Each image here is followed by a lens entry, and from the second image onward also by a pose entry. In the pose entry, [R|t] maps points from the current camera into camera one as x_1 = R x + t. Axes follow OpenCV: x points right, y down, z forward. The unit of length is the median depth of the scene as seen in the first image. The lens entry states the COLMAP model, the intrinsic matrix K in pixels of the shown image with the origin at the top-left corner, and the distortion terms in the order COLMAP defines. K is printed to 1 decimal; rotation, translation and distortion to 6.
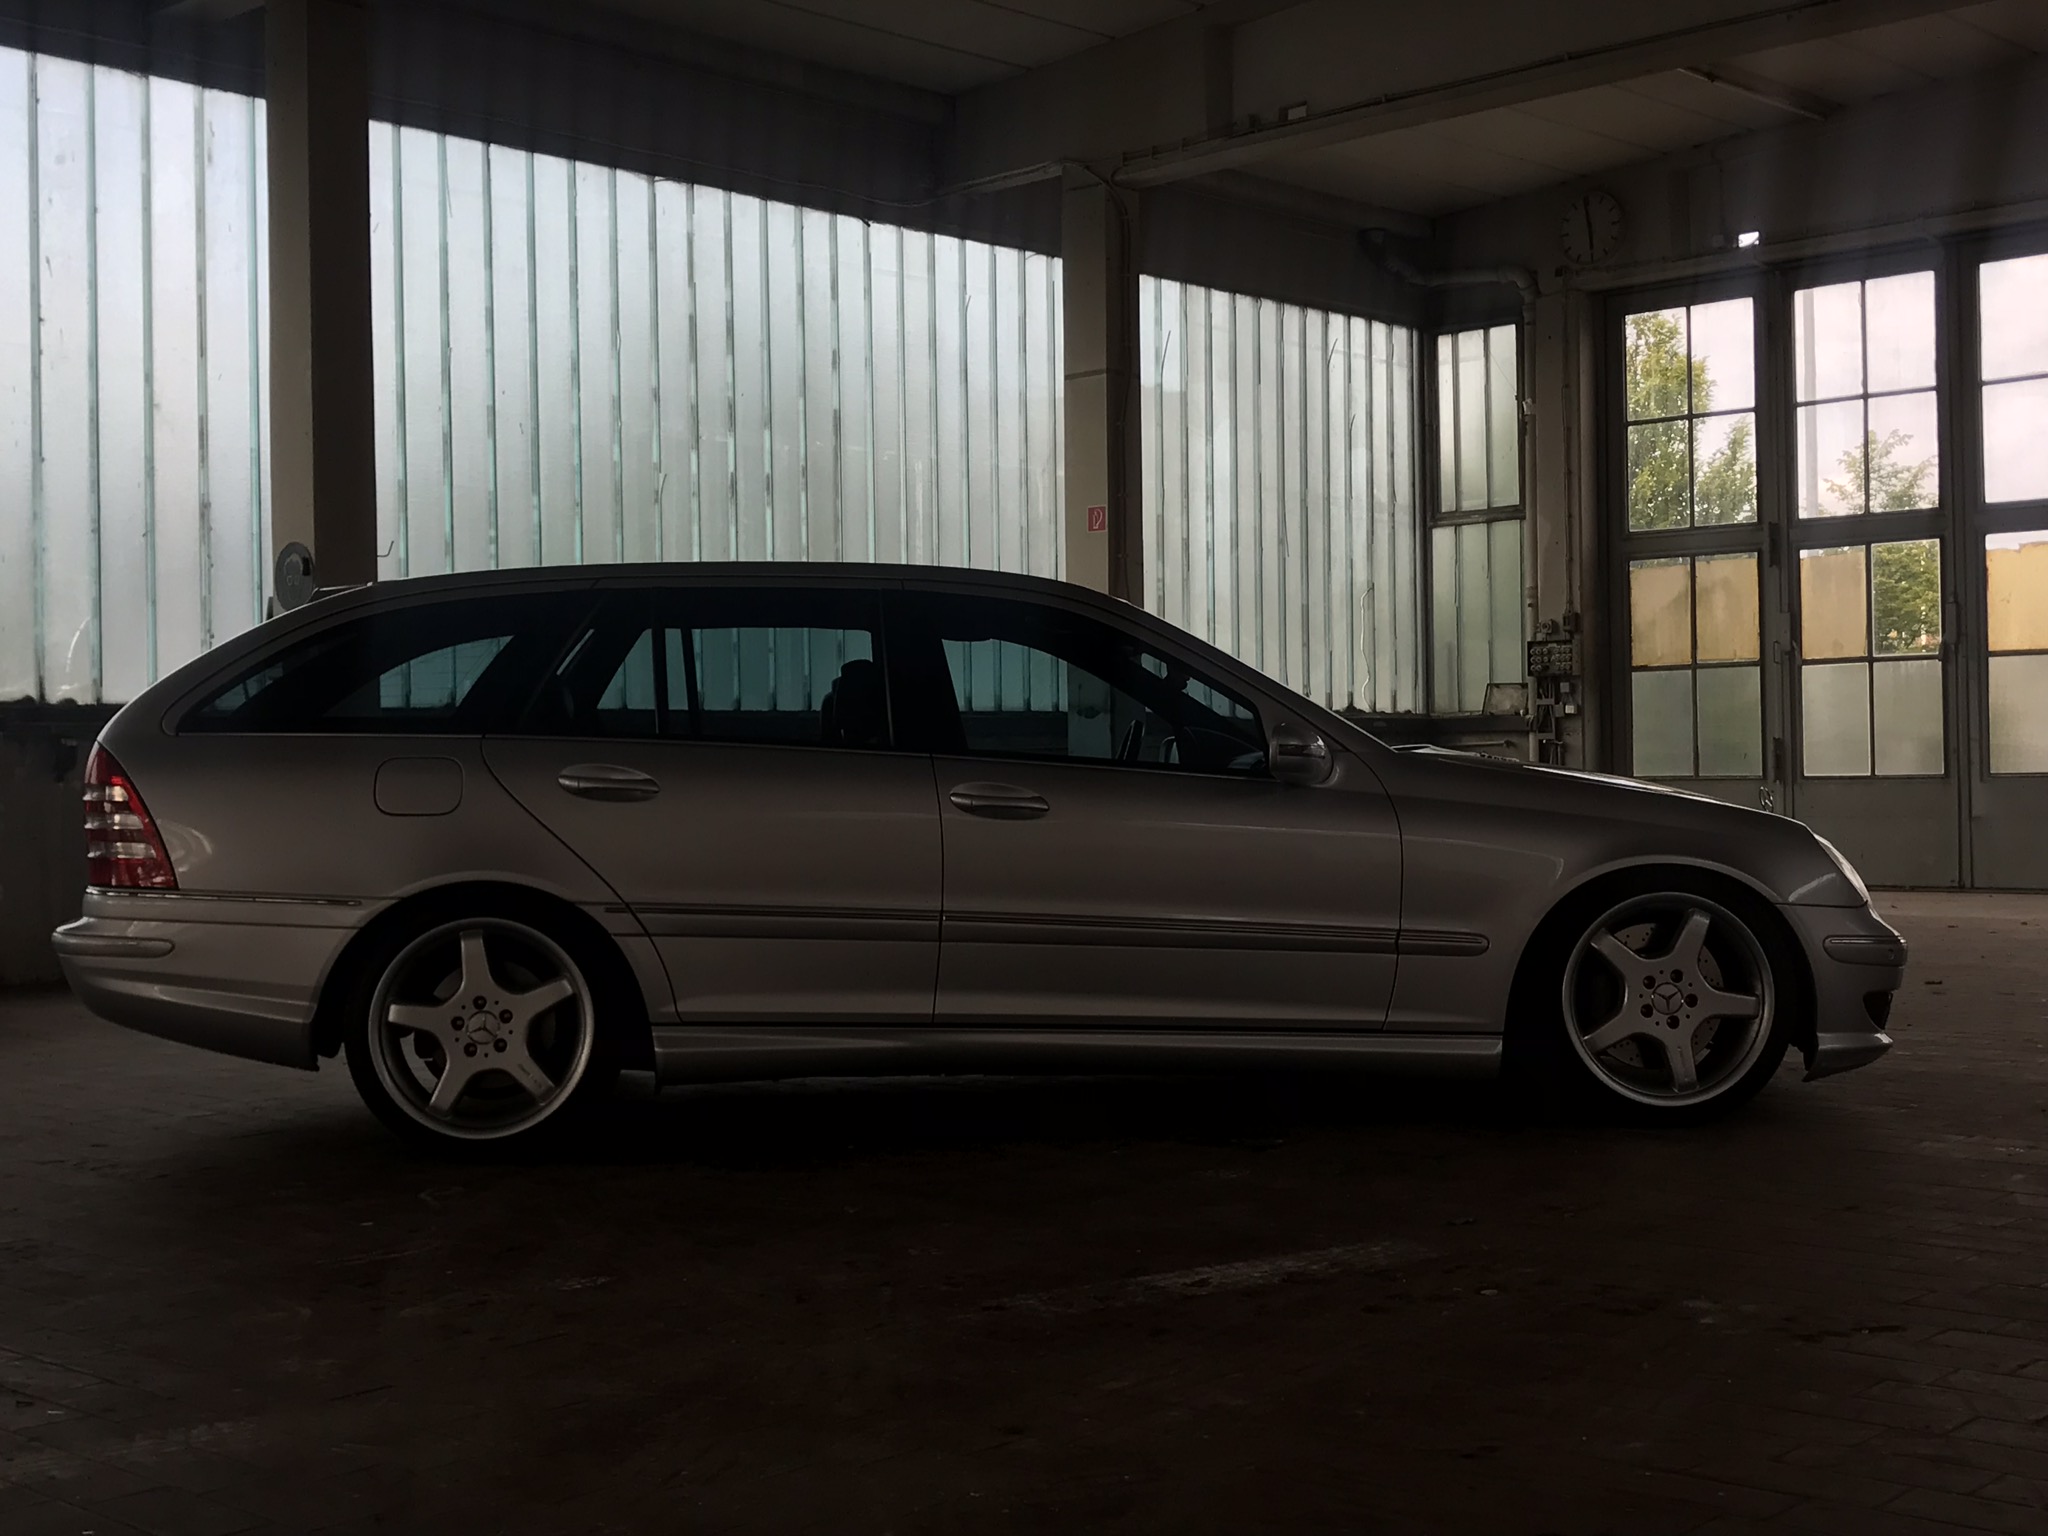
lens RADIAL K [[2645.5, 0, 992.6], [0, 2645.5, 782.8], [0, 0, 1]] dist [0.064751, 0.000000]
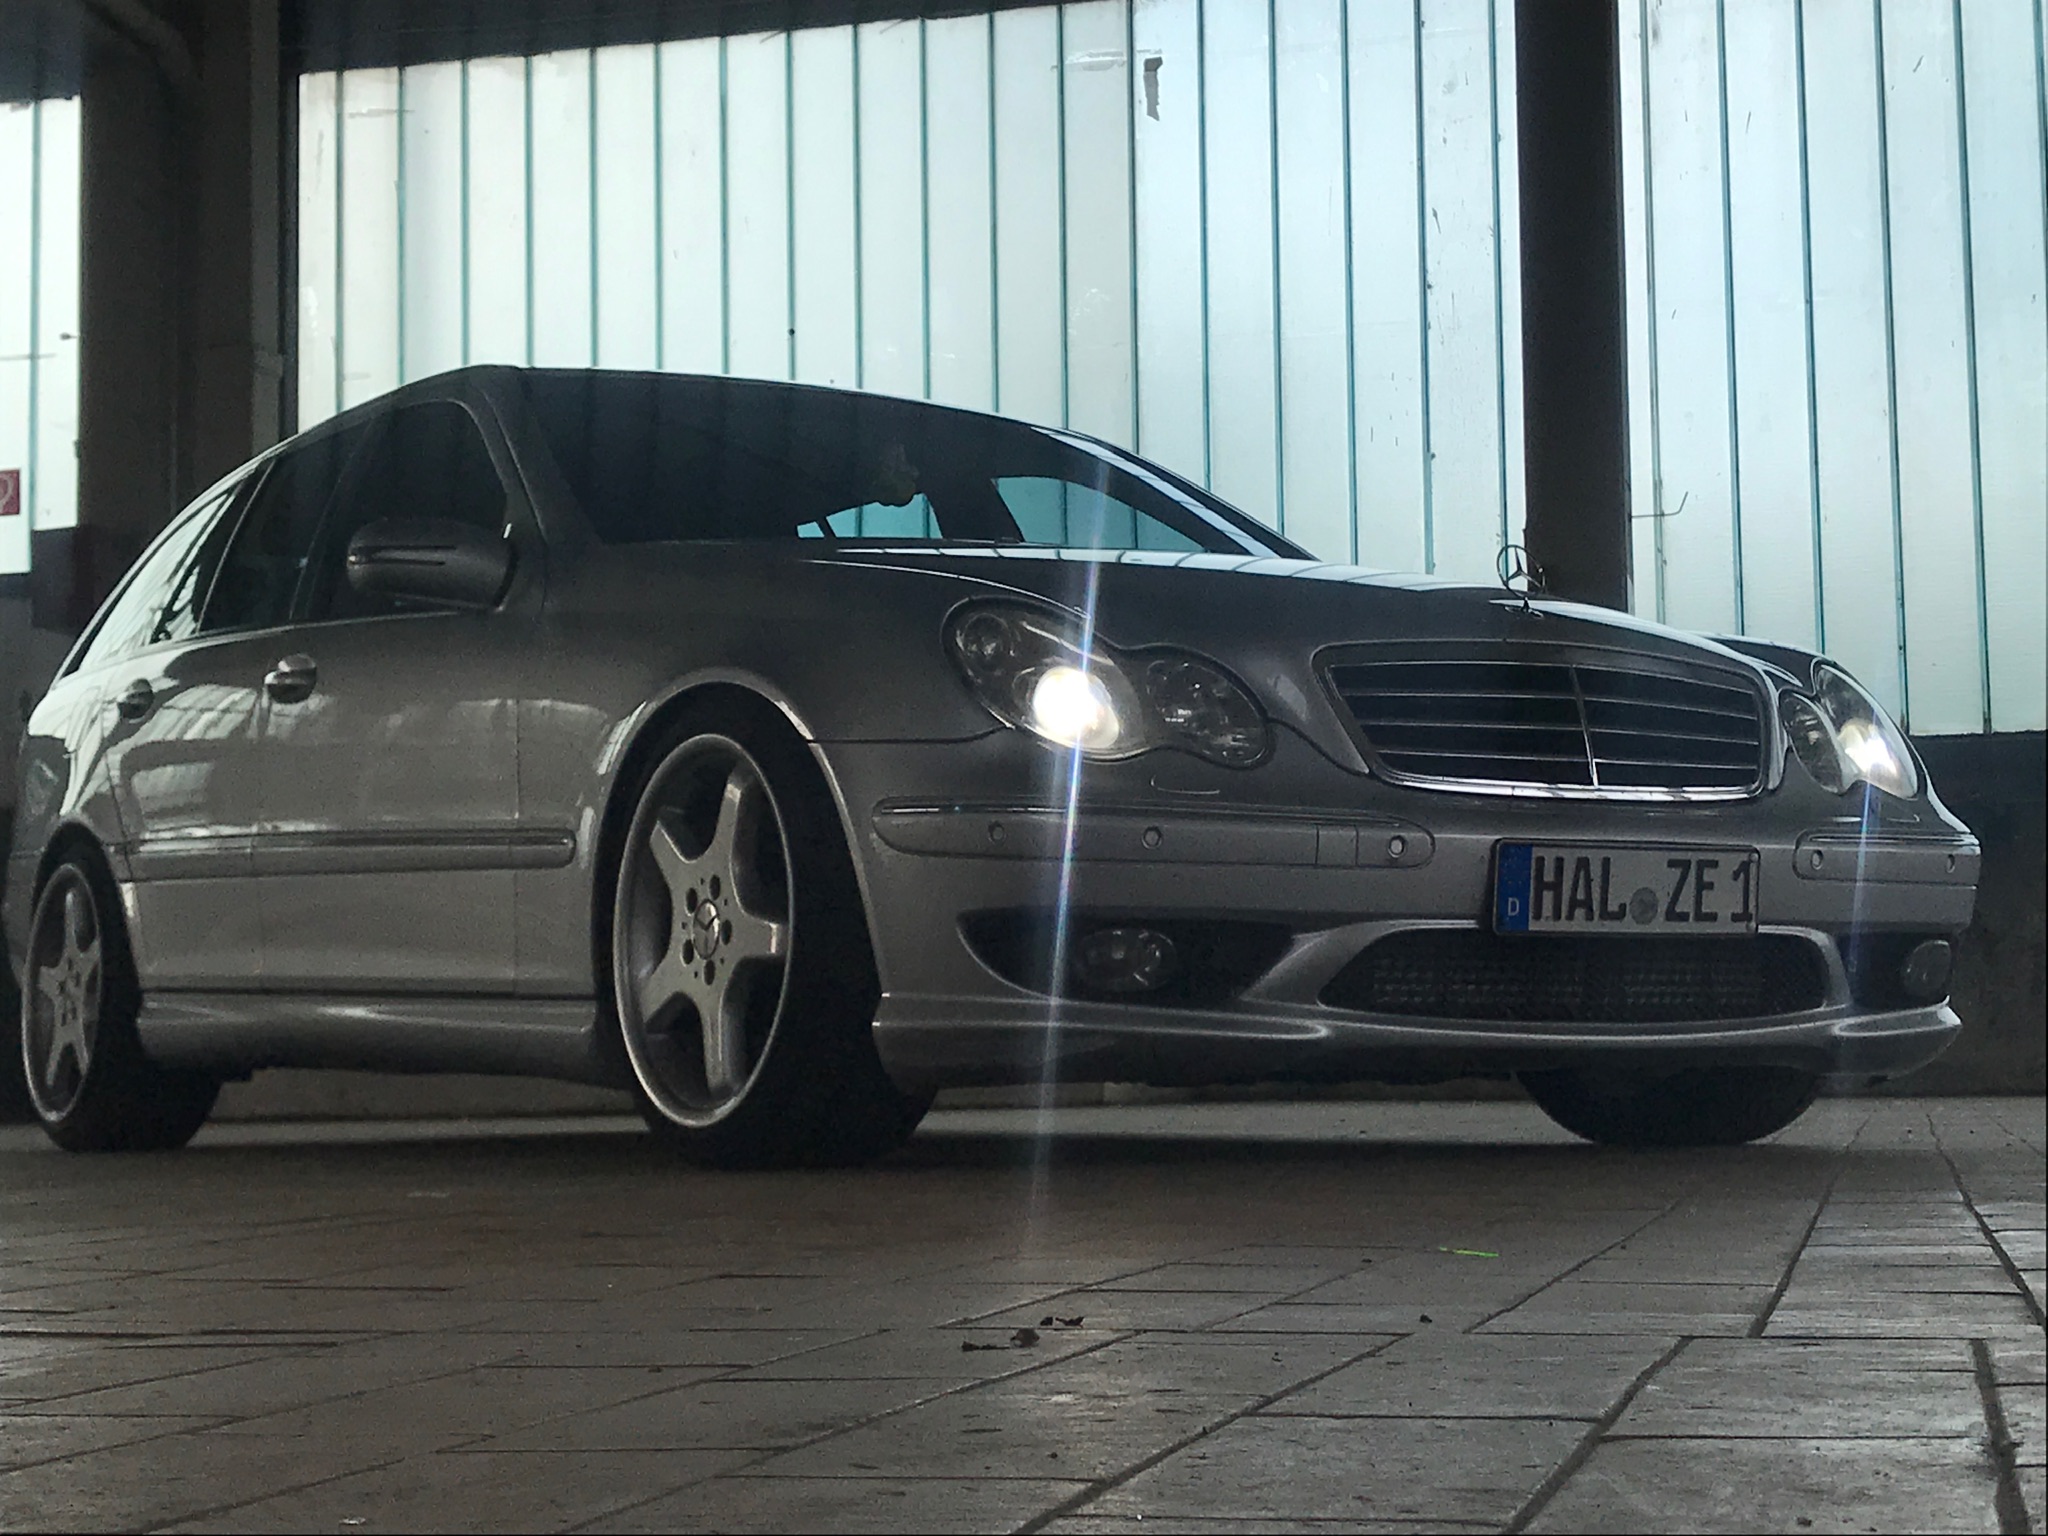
lens RADIAL K [[3483.9, 0, 1022.0], [0, 3483.9, 767.9], [0, 0, 1]] dist [0.106933, 0.000000]
pose [[0.461306, -0.069115, -0.884545, 0.542367], [-0.002551, 0.996854, -0.079220, 0.061052], [0.887237, 0.038802, 0.459678, 0.418055]]
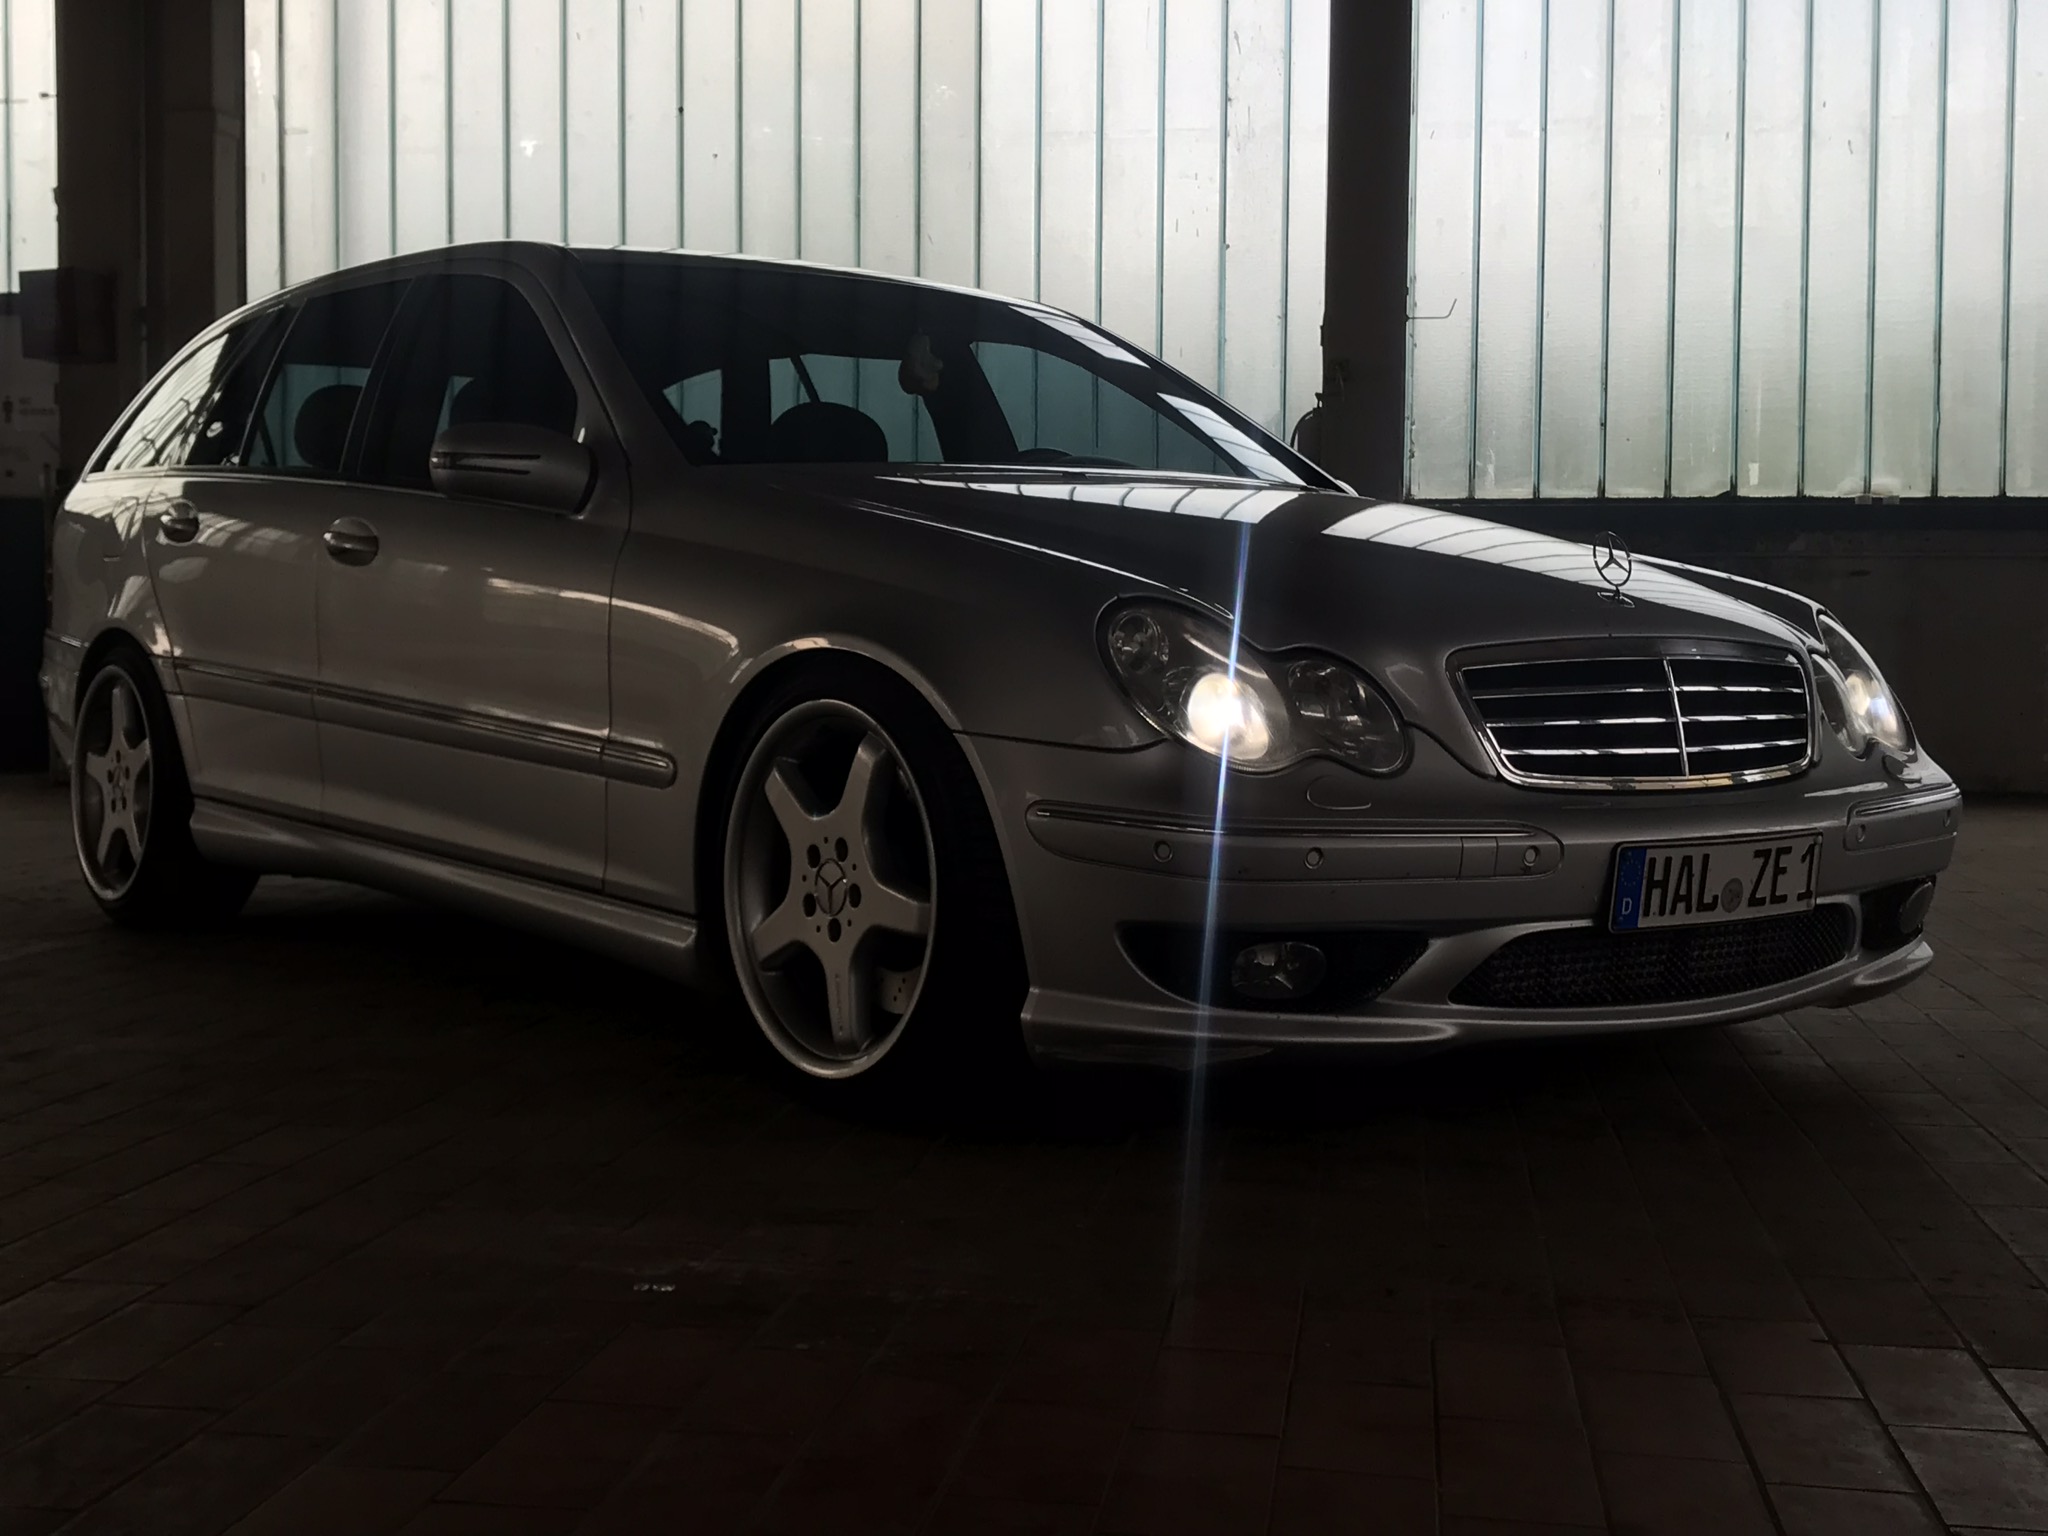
lens RADIAL K [[2645.5, 0, 1027.8], [0, 2645.5, 763.1], [0, 0, 1]] dist [0.064751, 0.000000]
pose [[0.552592, 0.065206, -0.830897, 0.437985], [-0.025186, 0.997786, 0.061553, 0.010147], [0.833071, -0.013086, 0.553011, 0.416125]]
